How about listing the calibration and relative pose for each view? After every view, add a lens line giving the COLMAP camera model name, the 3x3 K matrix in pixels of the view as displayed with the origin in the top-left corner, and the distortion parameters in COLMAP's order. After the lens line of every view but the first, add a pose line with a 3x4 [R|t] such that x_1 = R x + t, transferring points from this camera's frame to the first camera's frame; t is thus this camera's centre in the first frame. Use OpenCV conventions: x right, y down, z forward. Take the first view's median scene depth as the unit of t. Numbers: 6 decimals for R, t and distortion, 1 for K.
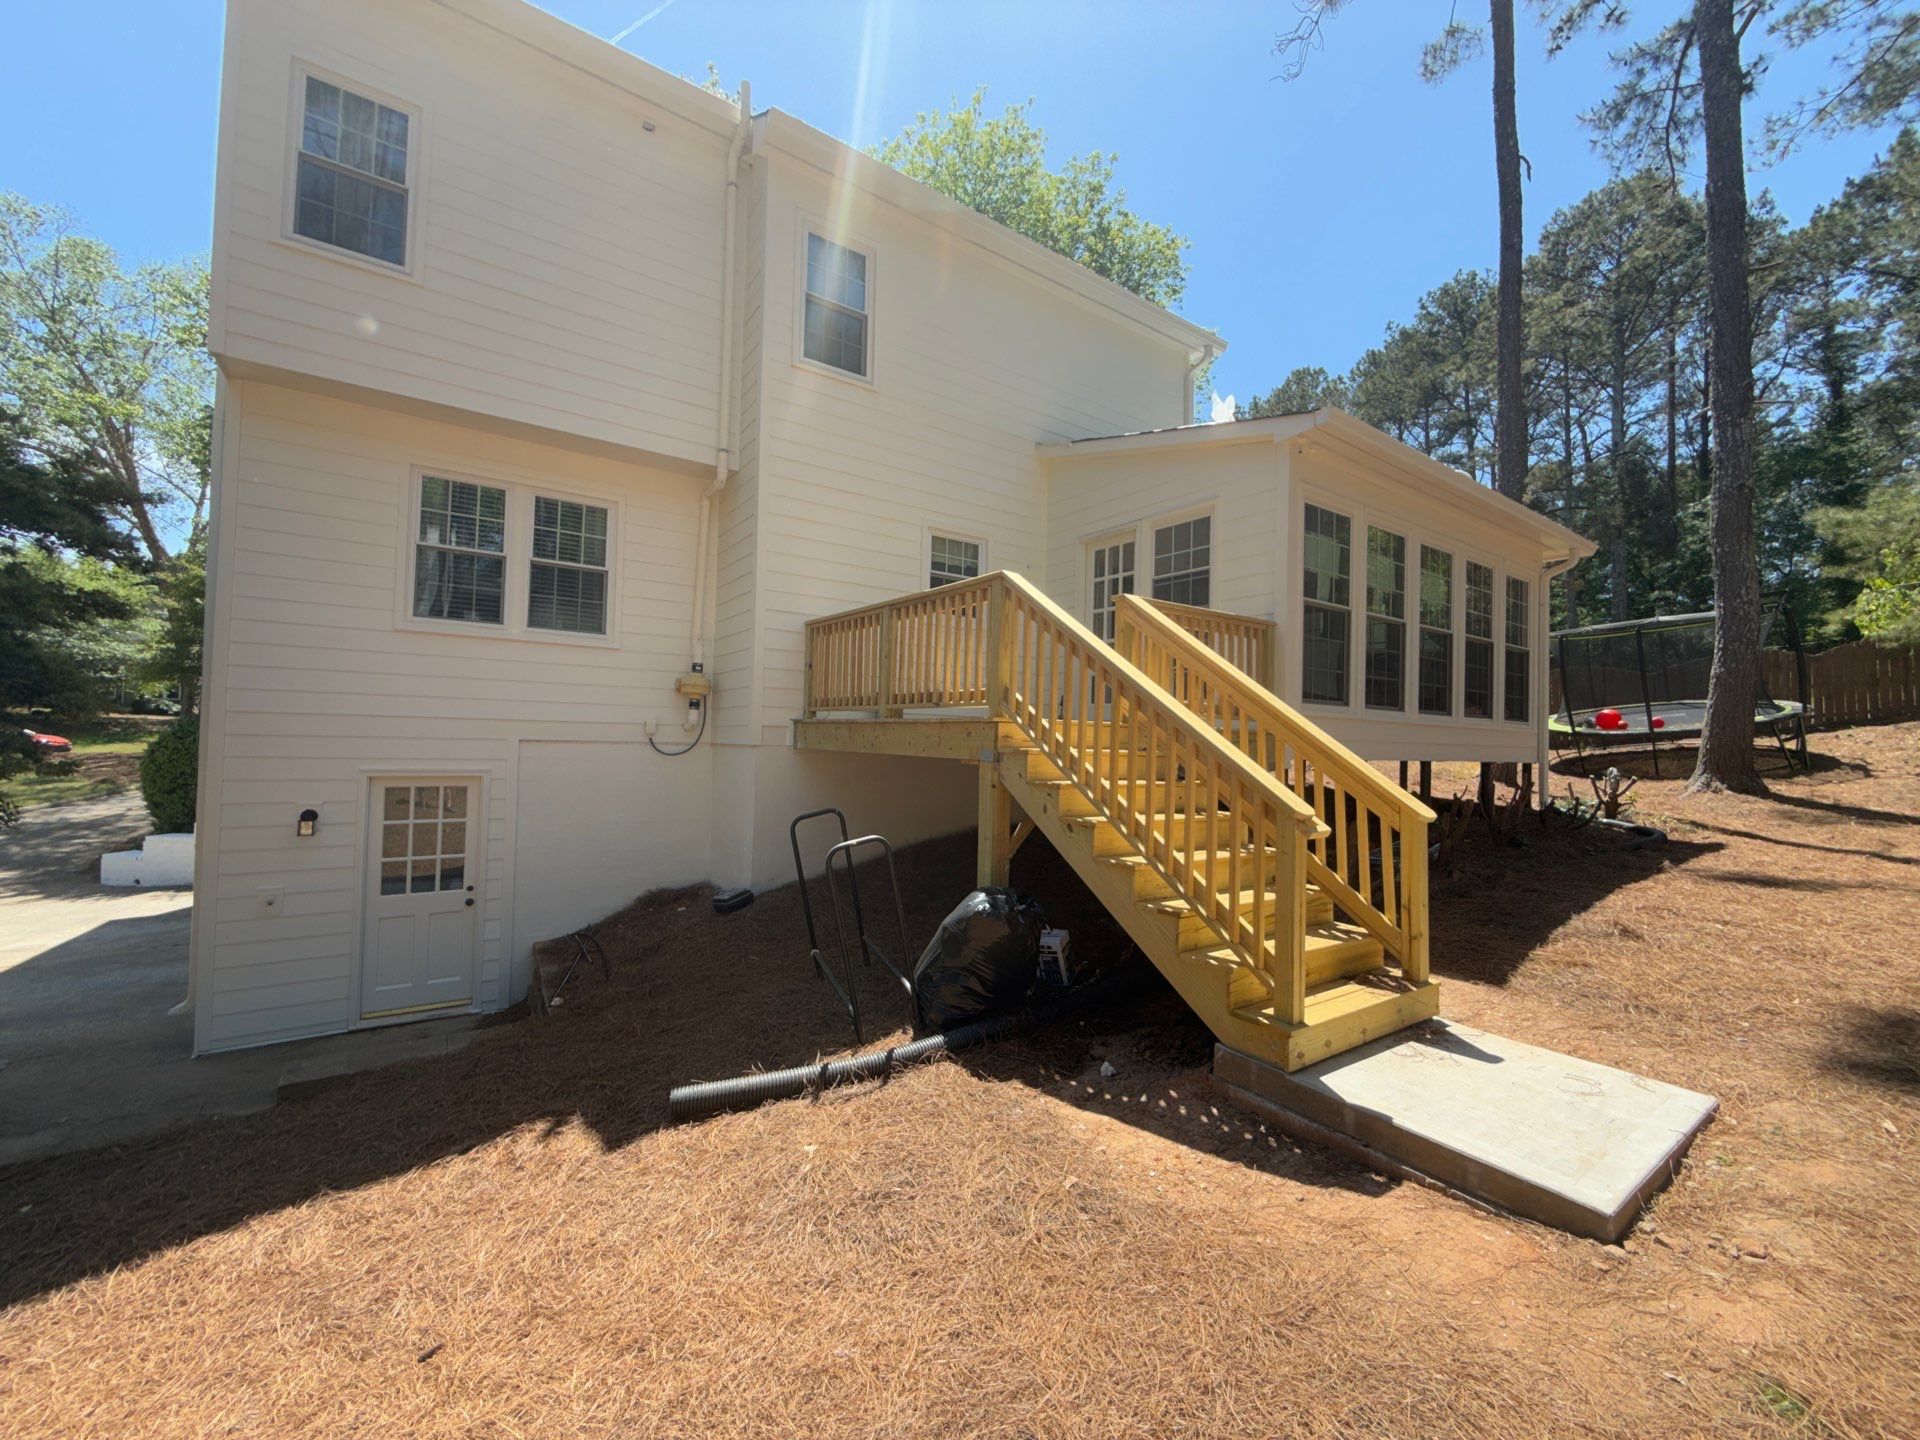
lens RADIAL K [[775.4, 0, 960.0], [0, 775.4, 720.0], [0, 0, 1]] dist [-0.001026, 0.000076]
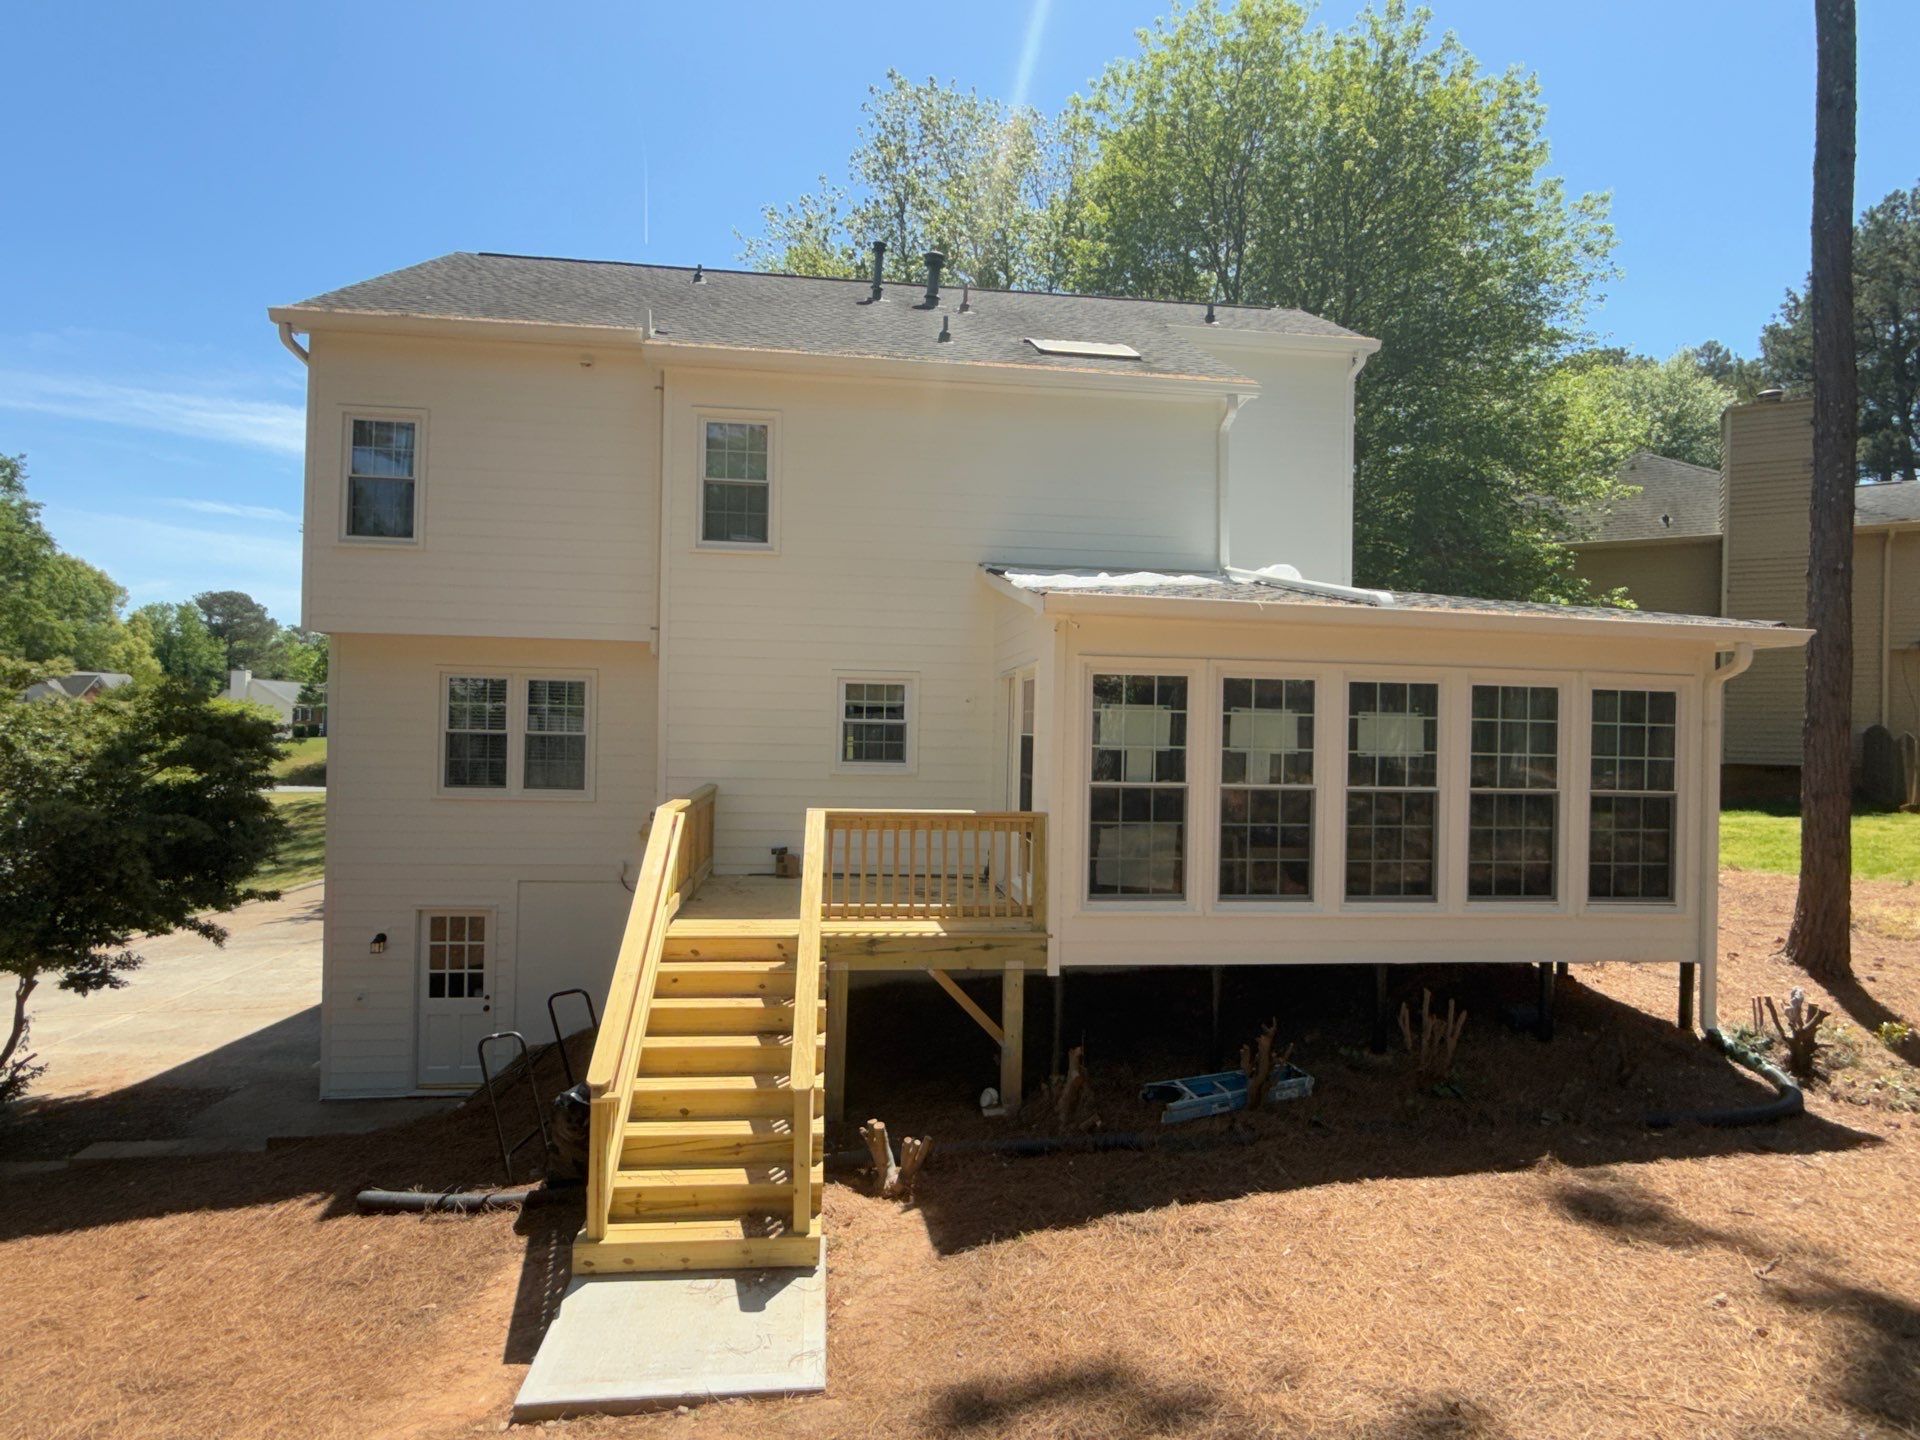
lens RADIAL K [[1048.6, 0, 960.0], [0, 1048.6, 720.0], [0, 0, 1]] dist [0.002682, -0.000273]
pose [[0.874341, -0.009795, -0.485213, 1.114243], [0.015312, 0.999855, 0.007408, -0.299696], [0.485070, -0.013907, 0.874365, -0.151820]]
